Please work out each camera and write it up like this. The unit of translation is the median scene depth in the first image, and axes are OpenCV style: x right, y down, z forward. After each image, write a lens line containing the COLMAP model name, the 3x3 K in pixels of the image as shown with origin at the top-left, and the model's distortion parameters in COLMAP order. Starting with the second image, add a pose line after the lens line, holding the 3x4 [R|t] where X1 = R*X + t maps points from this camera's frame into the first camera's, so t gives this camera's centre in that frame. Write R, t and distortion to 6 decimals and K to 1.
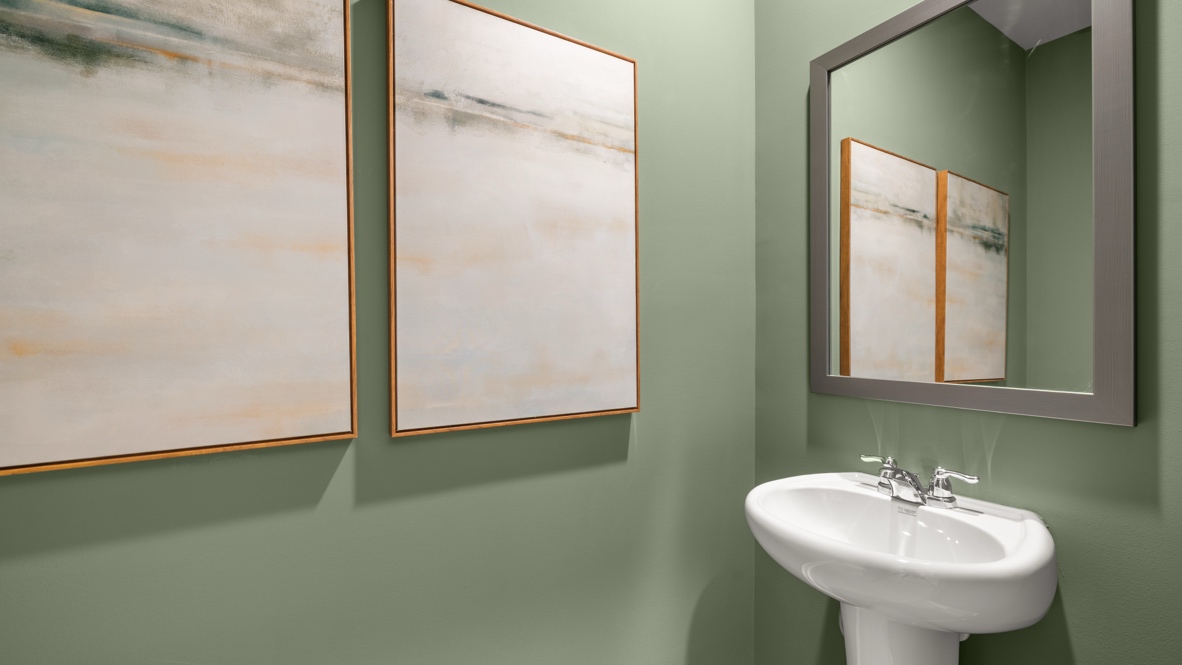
lens RADIAL K [[497.2, 0, 596.0], [0, 497.2, 340.1], [0, 0, 1]] dist [0.001661, 0.000119]
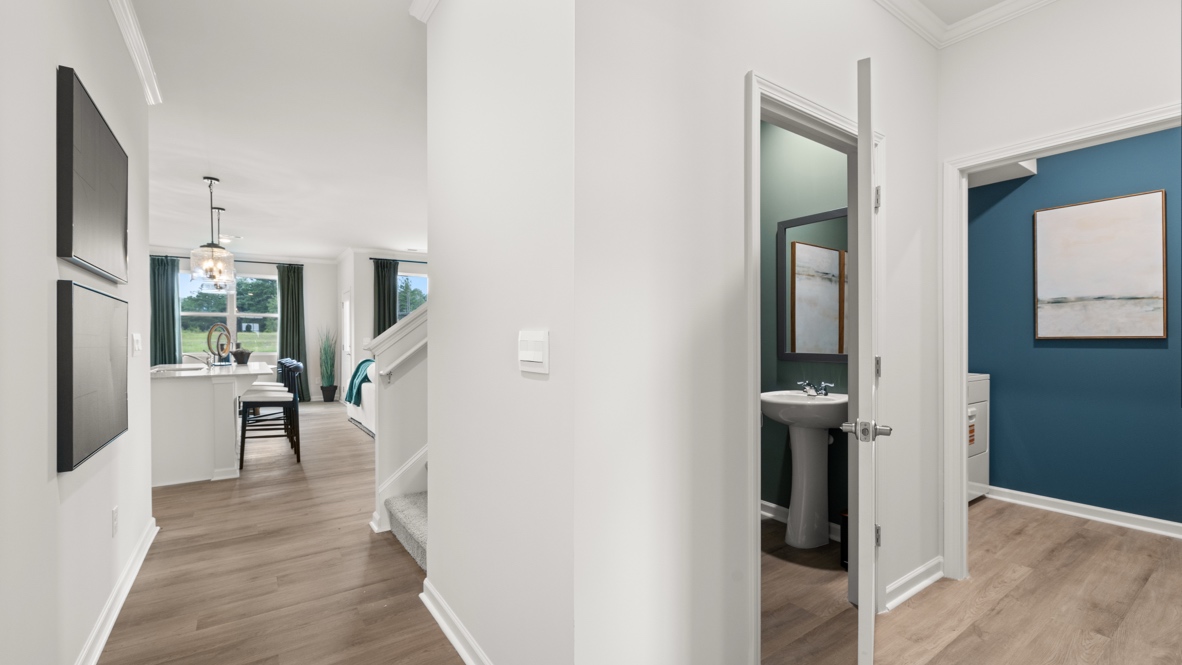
lens RADIAL K [[497.2, 0, 586.4], [0, 497.2, 334.1], [0, 0, 1]] dist [0.001661, 0.000119]
pose [[0.998361, -0.001378, 0.057213, -0.468930], [0.001582, 0.999993, -0.003517, -0.012175], [-0.057207, 0.003602, 0.998356, -0.998707]]
